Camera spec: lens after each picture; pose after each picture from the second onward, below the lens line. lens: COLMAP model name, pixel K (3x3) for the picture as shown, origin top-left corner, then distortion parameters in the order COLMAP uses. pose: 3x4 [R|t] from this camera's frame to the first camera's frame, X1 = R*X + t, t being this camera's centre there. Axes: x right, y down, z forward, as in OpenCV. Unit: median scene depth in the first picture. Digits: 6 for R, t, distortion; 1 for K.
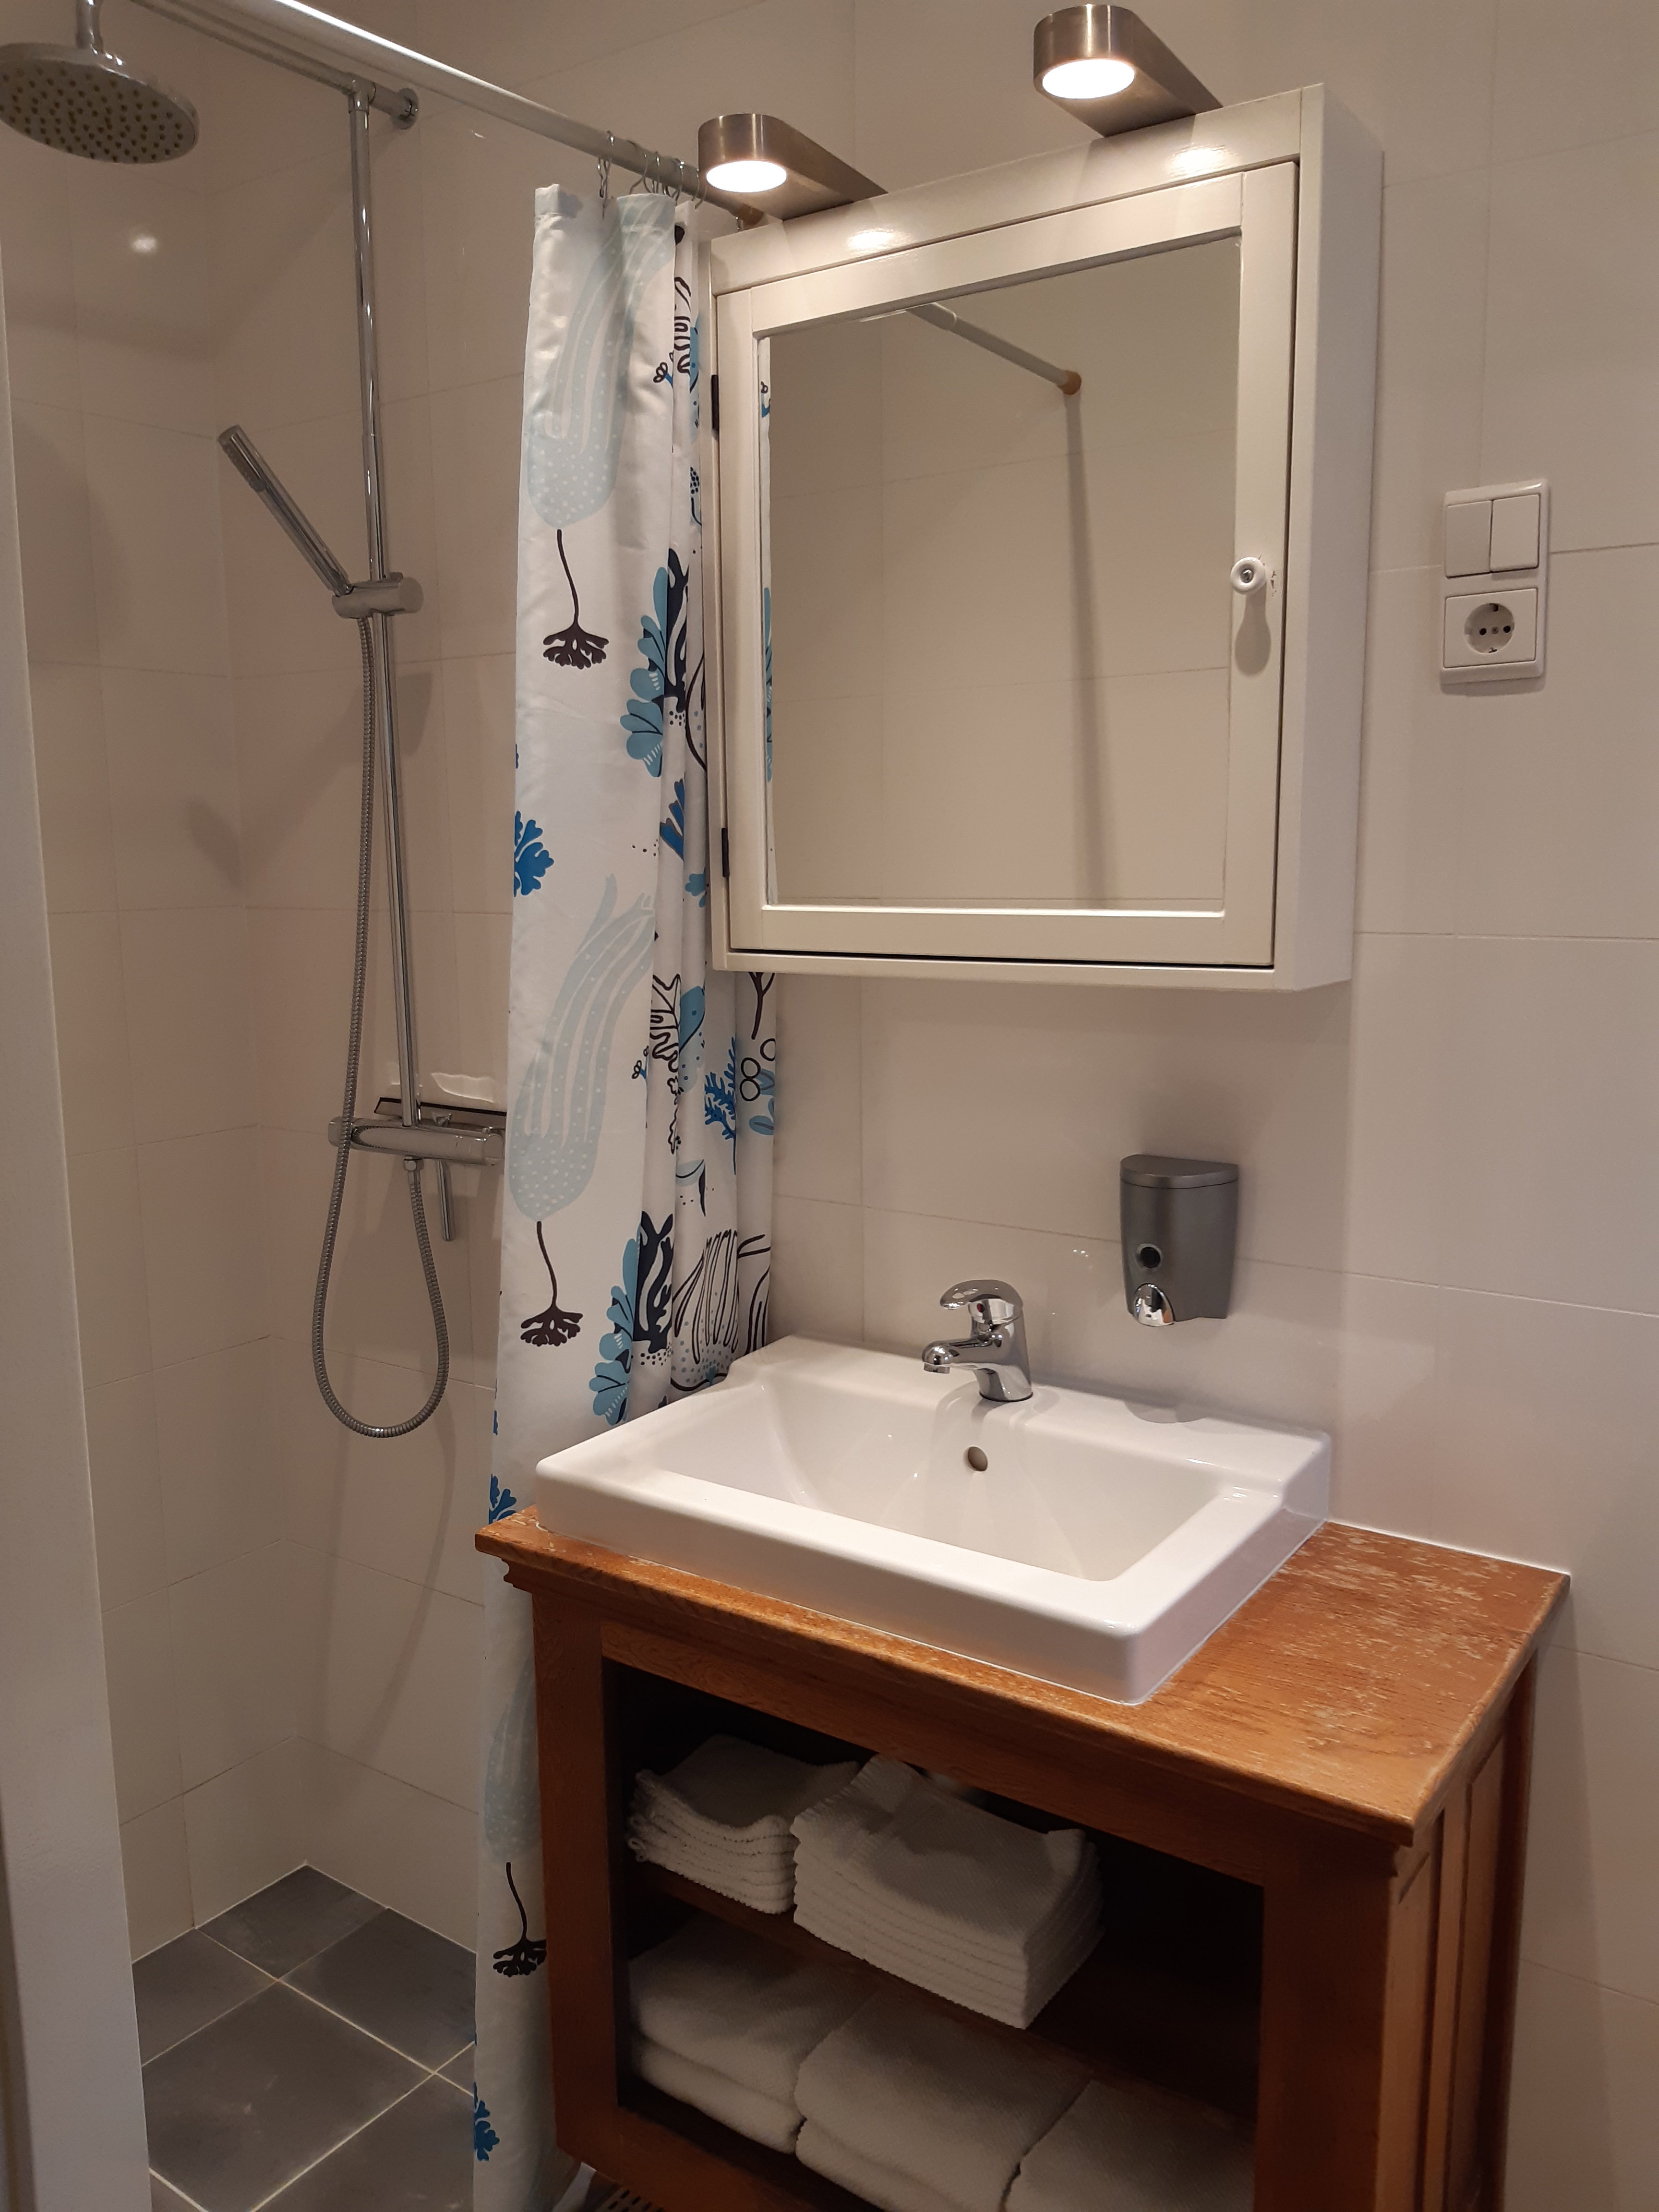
lens RADIAL K [[1749.8, 0, 829.1], [0, 1749.8, 1104.7], [0, 0, 1]] dist [0.052978, -0.109845]
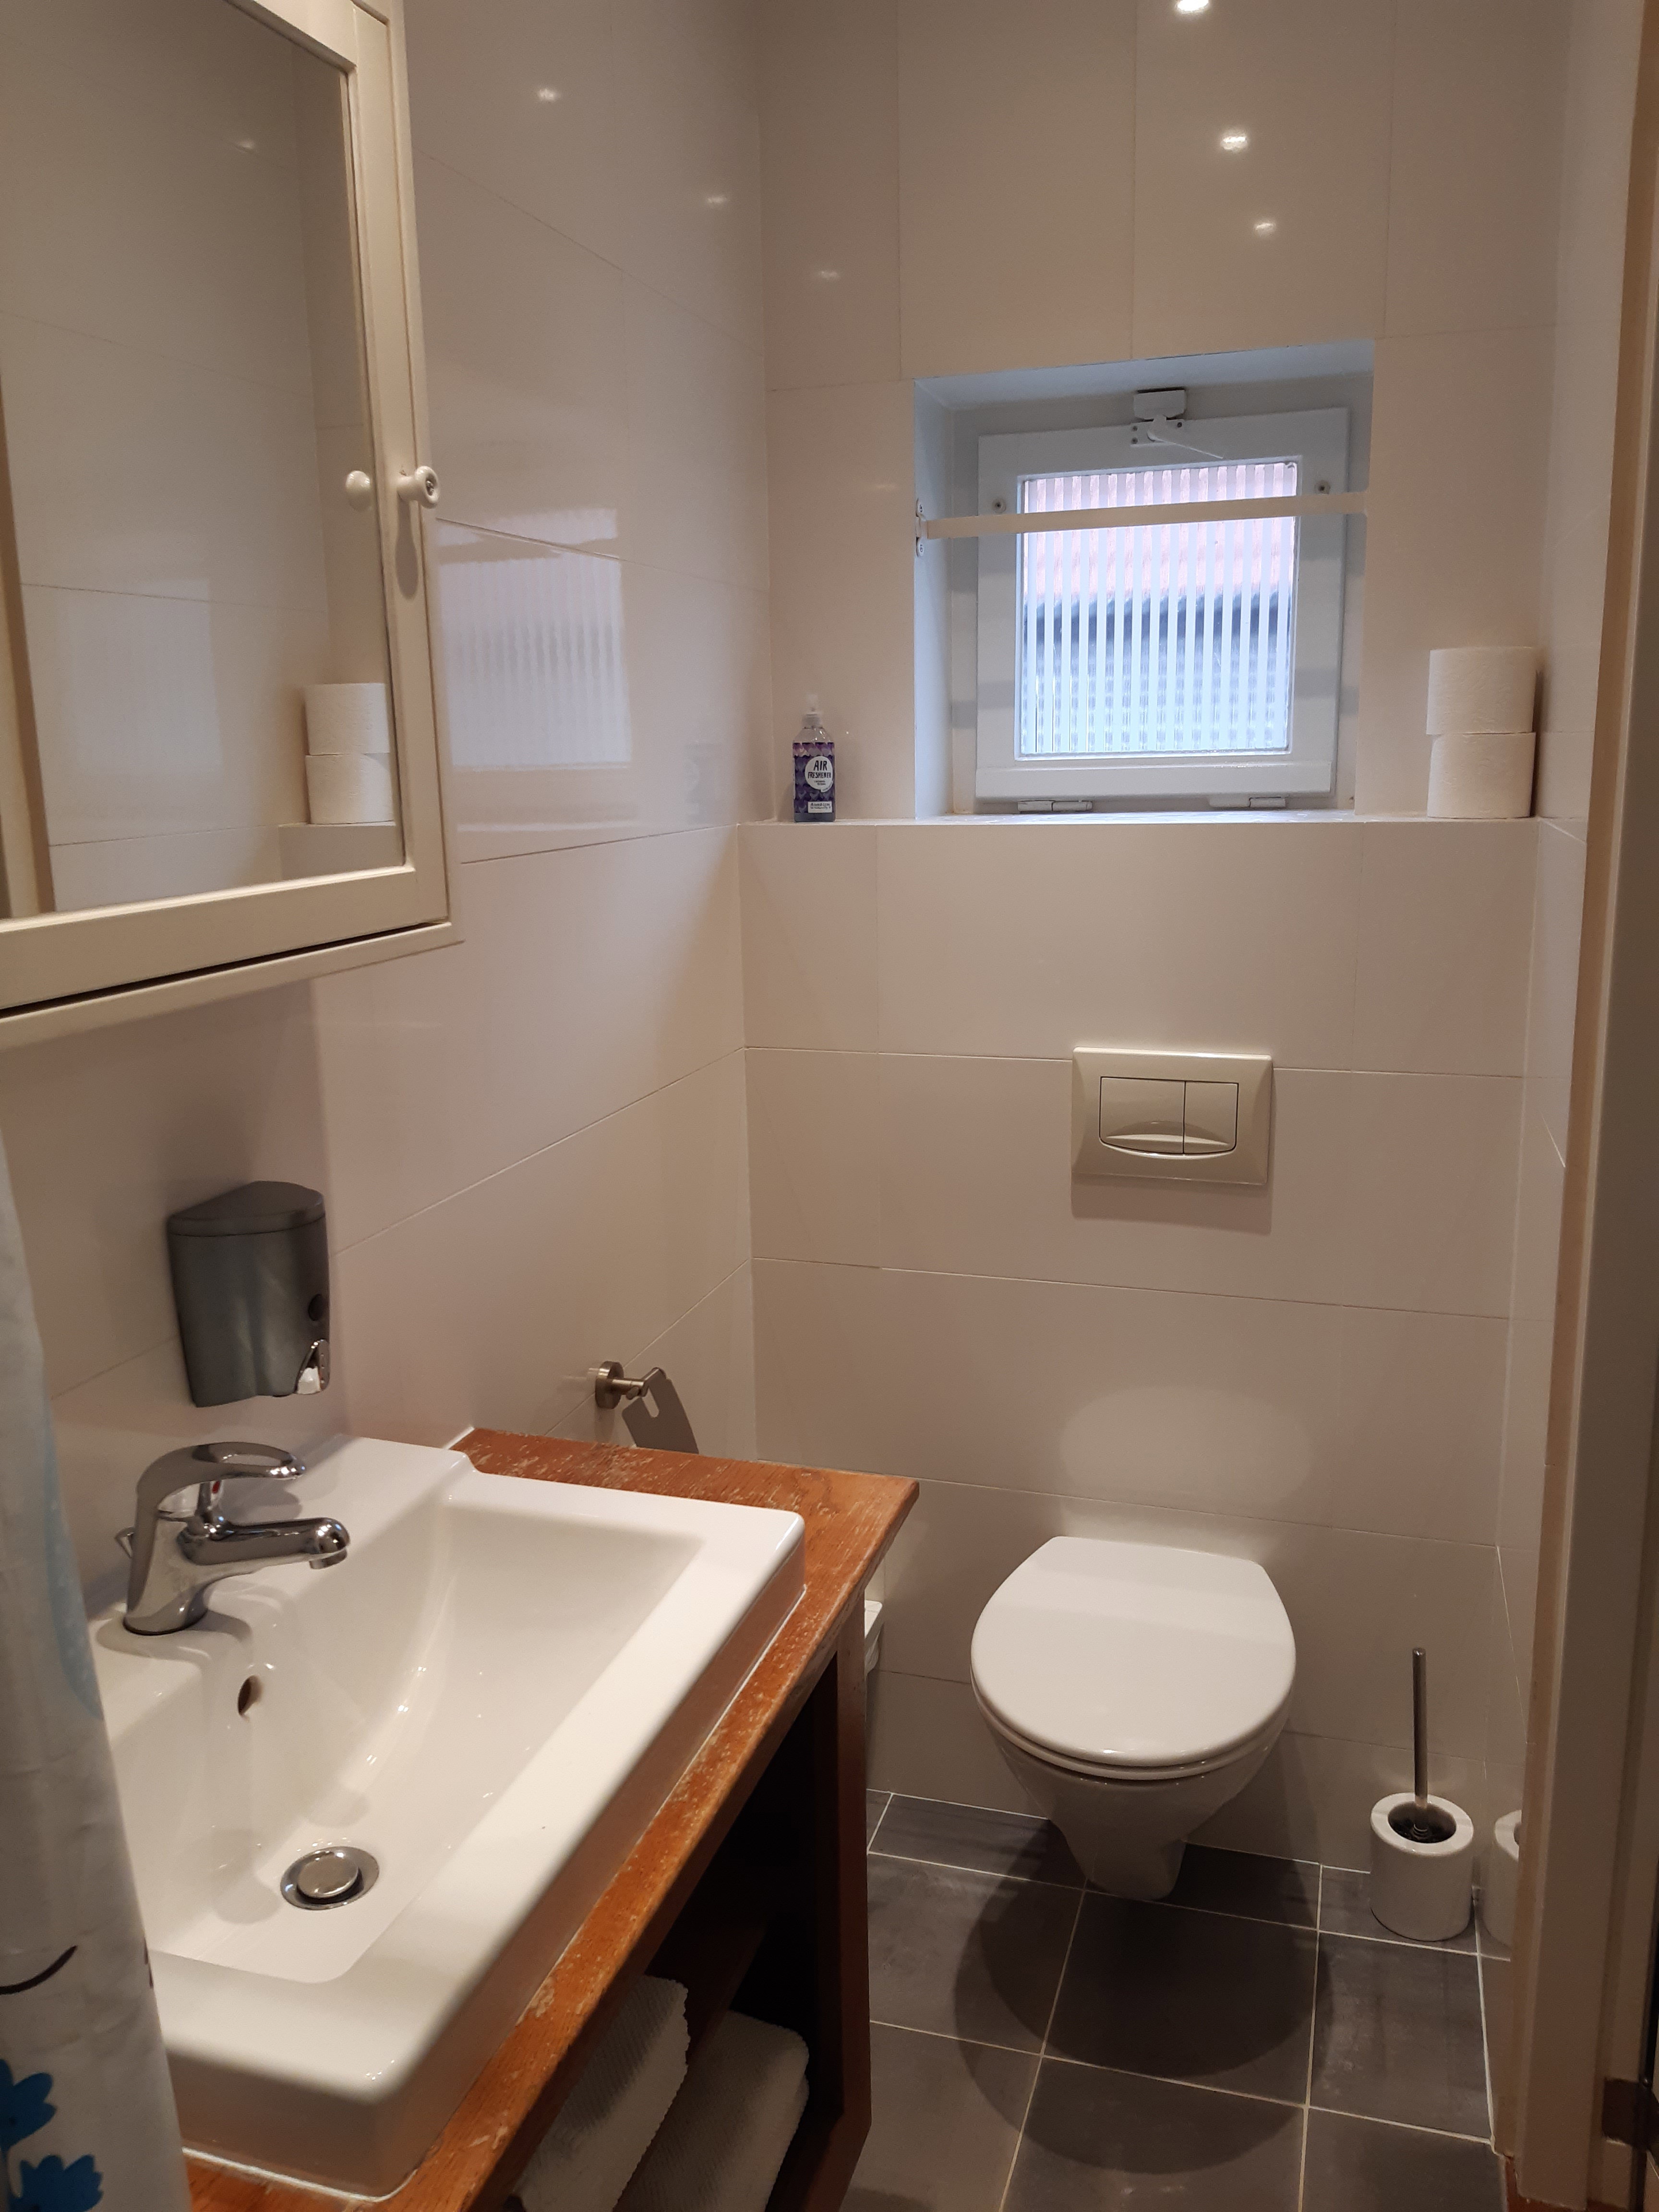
lens RADIAL K [[1749.8, 0, 829.1], [0, 1749.8, 1113.6], [0, 0, 1]] dist [0.052978, -0.109845]
pose [[-0.310499, -0.186273, 0.932144, -0.614458], [0.168159, 0.954383, 0.246732, -0.154712], [-0.935582, 0.233358, -0.265012, 0.950772]]
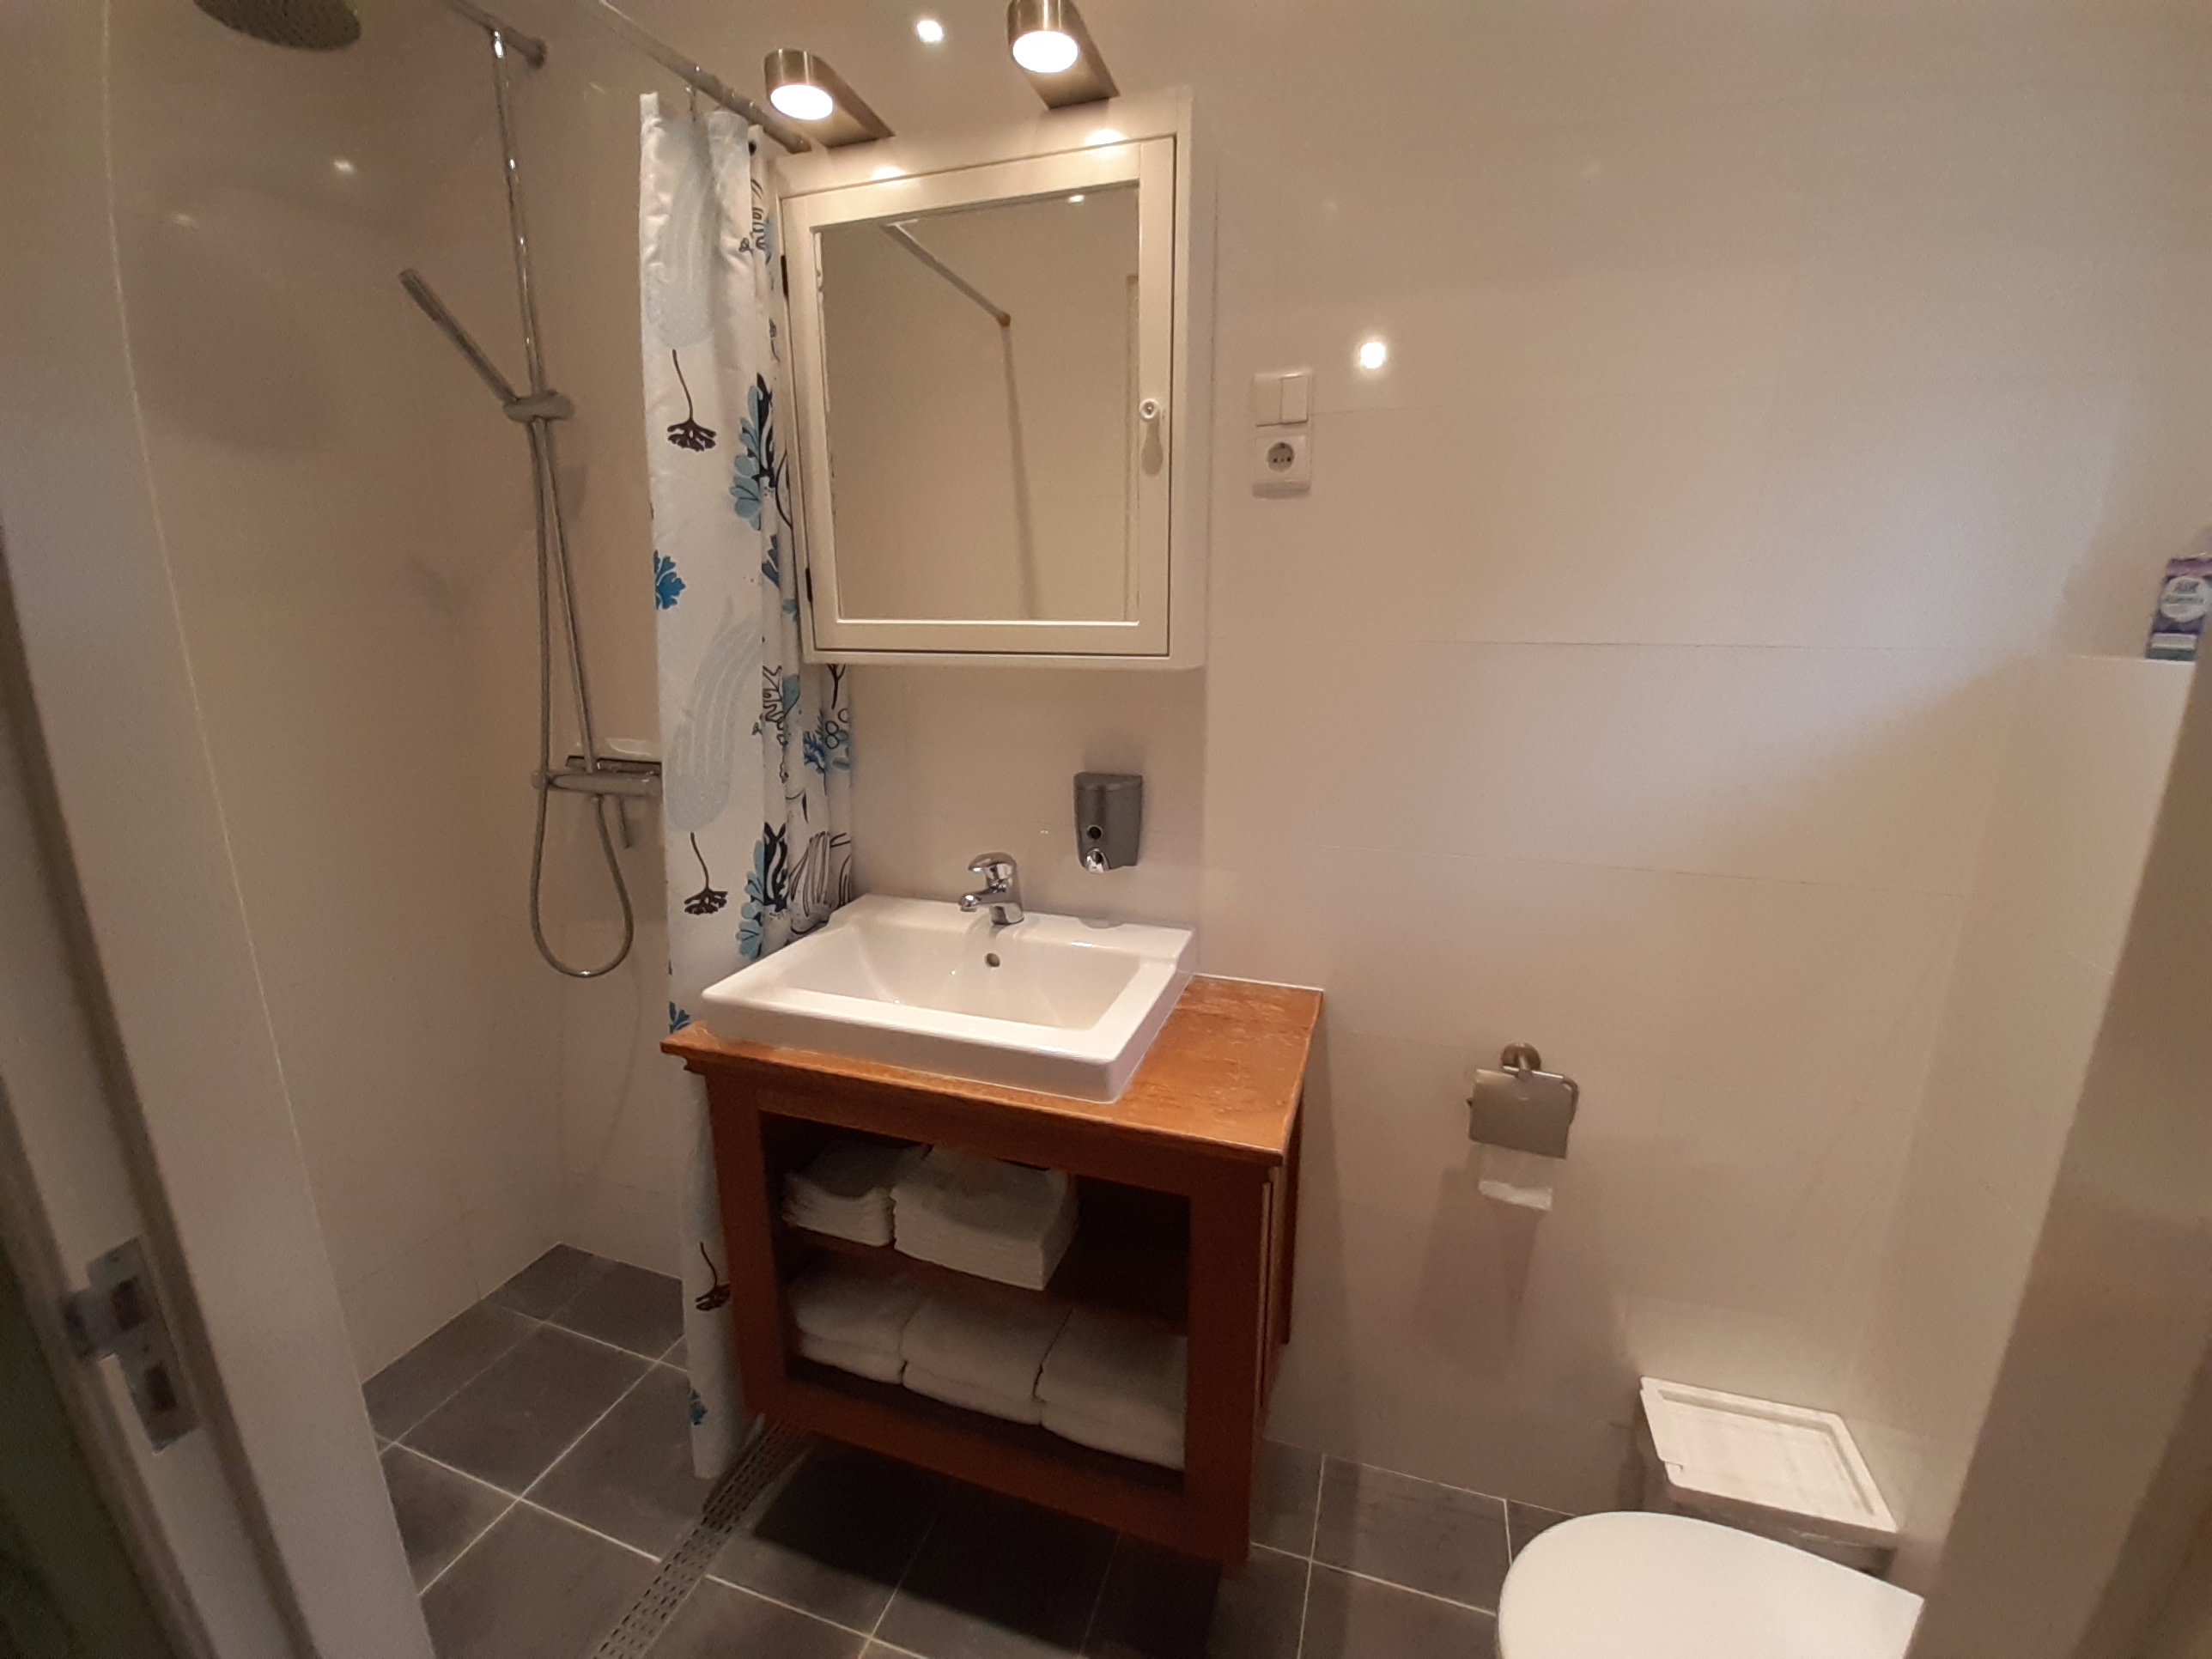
lens RADIAL K [[887.2, 0, 1141.1], [0, 887.2, 827.0], [0, 0, 1]] dist [-0.004251, -0.002196]
pose [[0.951498, -0.053625, 0.302945, -0.030926], [0.029961, 0.996163, 0.082232, 0.011919], [-0.306192, -0.069167, 0.949454, 0.173479]]
